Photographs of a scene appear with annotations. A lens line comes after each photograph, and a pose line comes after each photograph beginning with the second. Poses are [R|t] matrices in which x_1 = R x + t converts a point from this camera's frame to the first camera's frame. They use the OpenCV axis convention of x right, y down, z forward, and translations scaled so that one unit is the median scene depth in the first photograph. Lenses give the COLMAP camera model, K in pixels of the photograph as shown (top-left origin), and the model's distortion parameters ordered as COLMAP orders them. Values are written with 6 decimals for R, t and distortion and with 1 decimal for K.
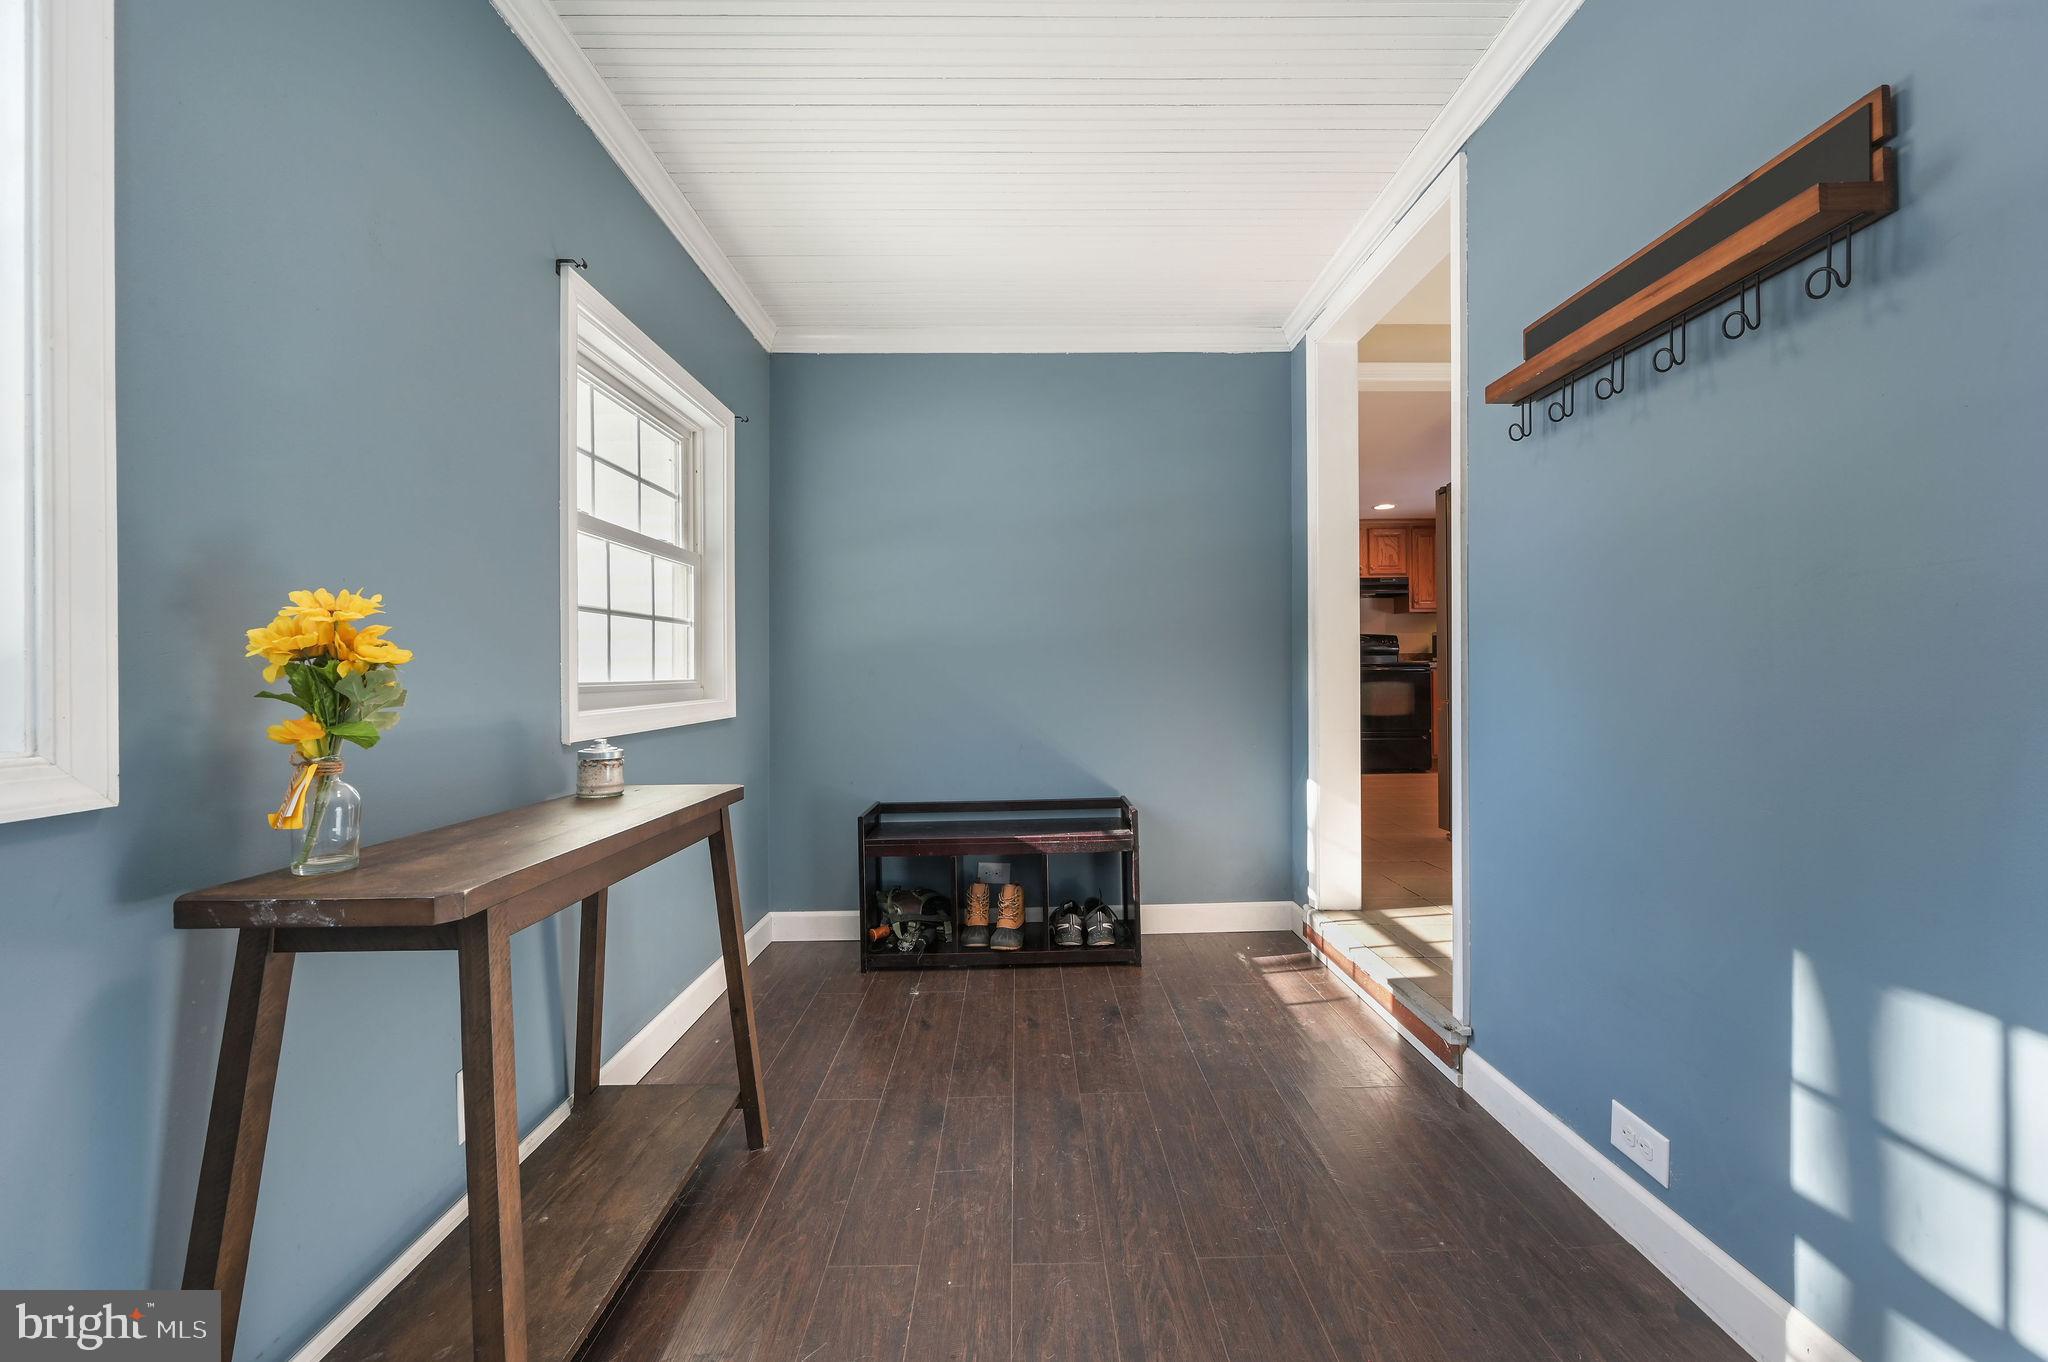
lens RADIAL K [[805.5, 0, 1020.9], [0, 805.5, 668.2], [0, 0, 1]] dist [-0.002990, 0.000568]
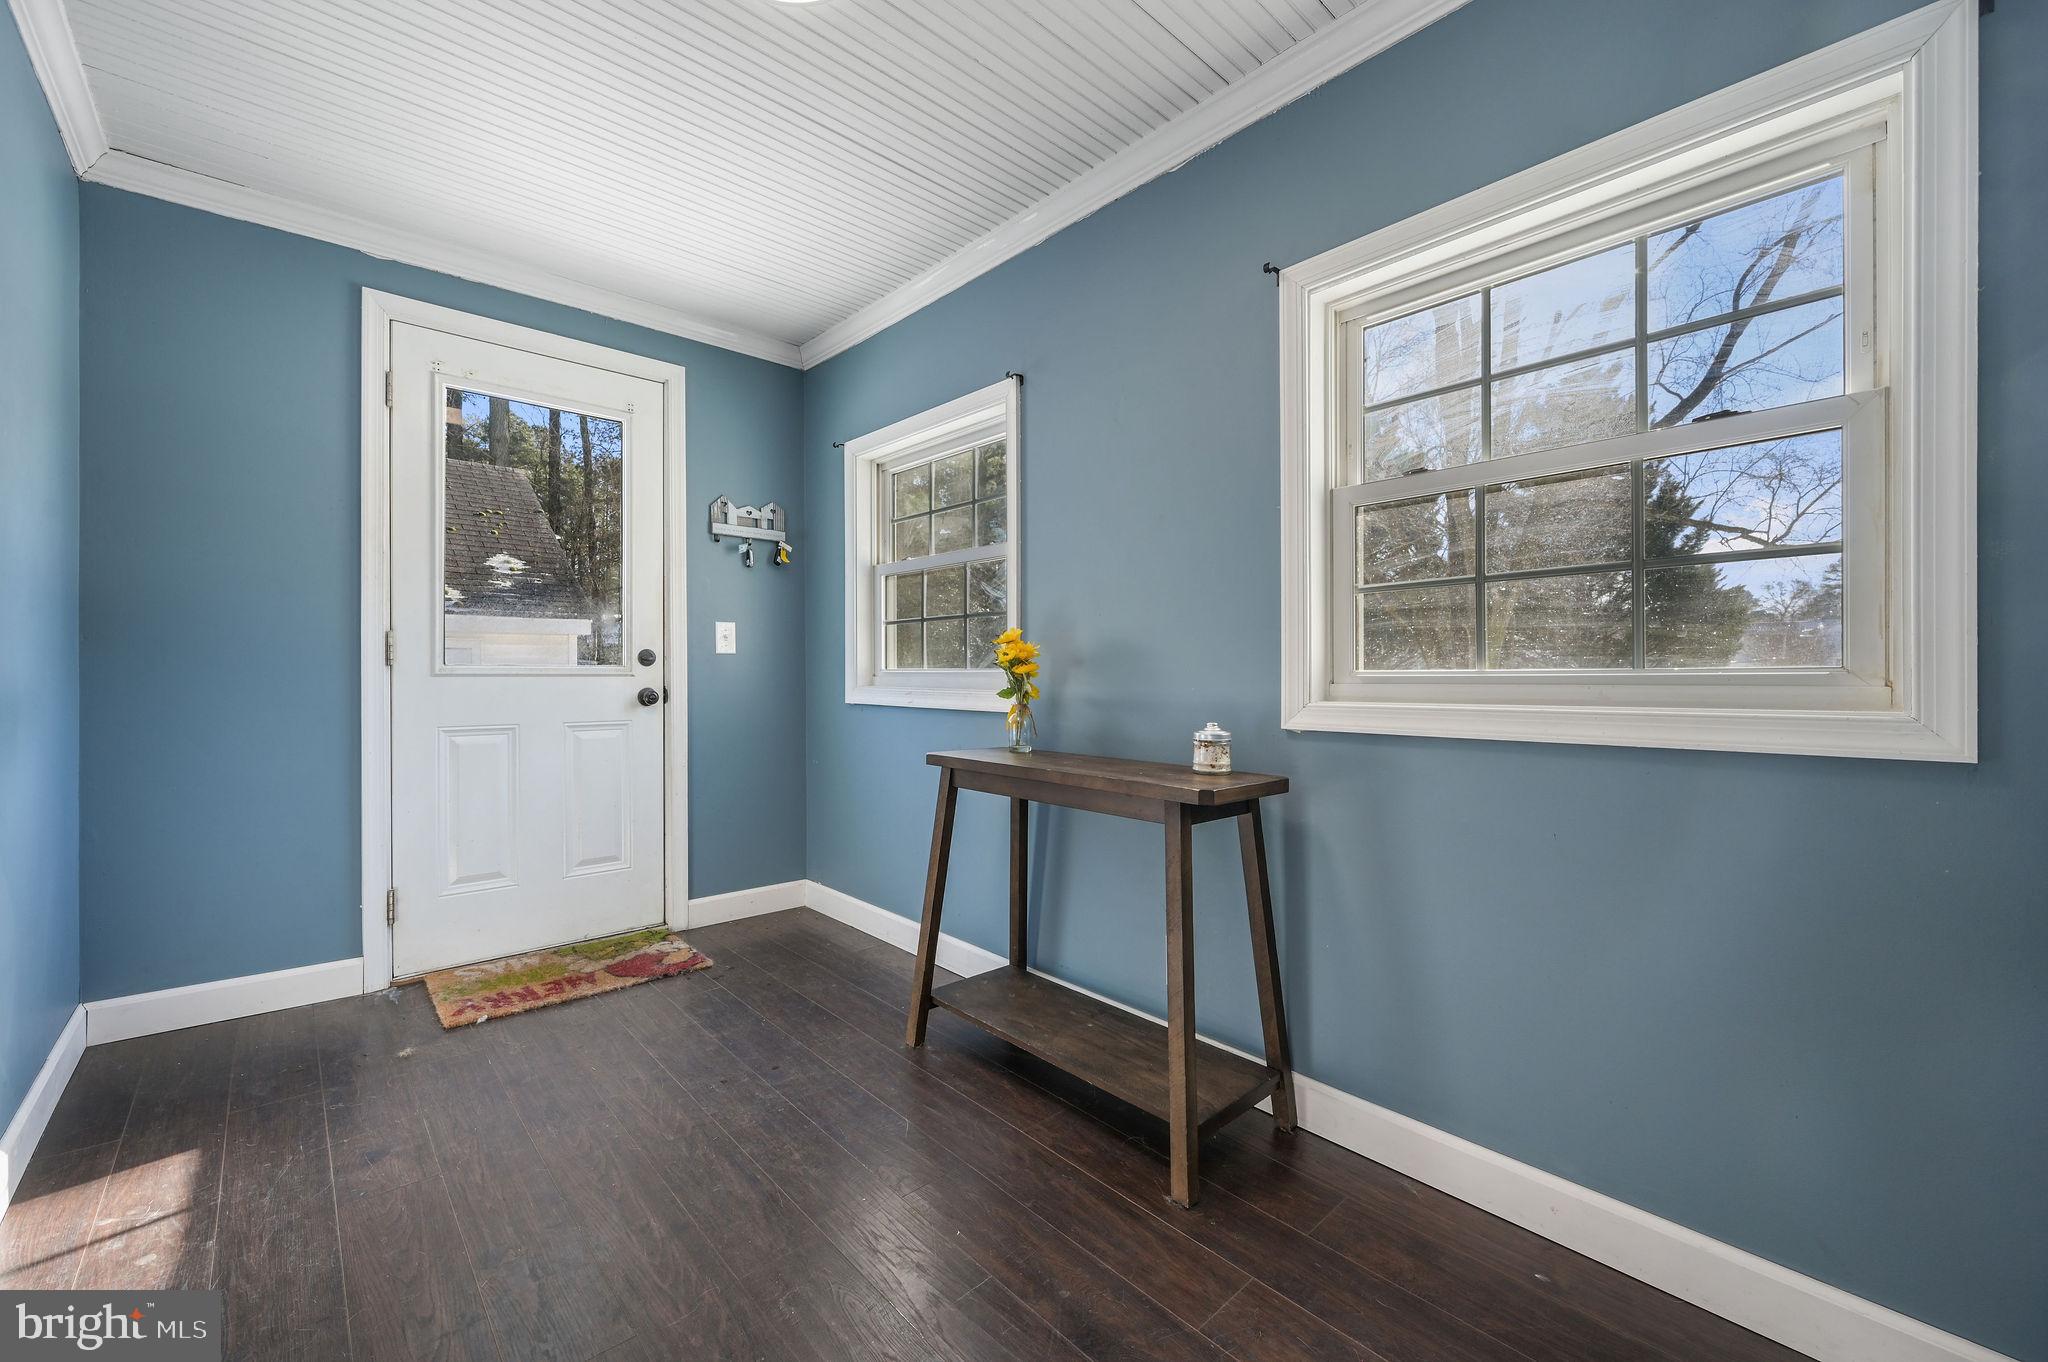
lens RADIAL K [[805.5, 0, 1015.3], [0, 805.5, 679.8], [0, 0, 1]] dist [-0.002990, 0.000568]
pose [[-0.737560, 0.009548, -0.675214, 0.422410], [0.000936, 0.999914, 0.013116, 0.016801], [0.675281, 0.009042, -0.737505, 1.629749]]
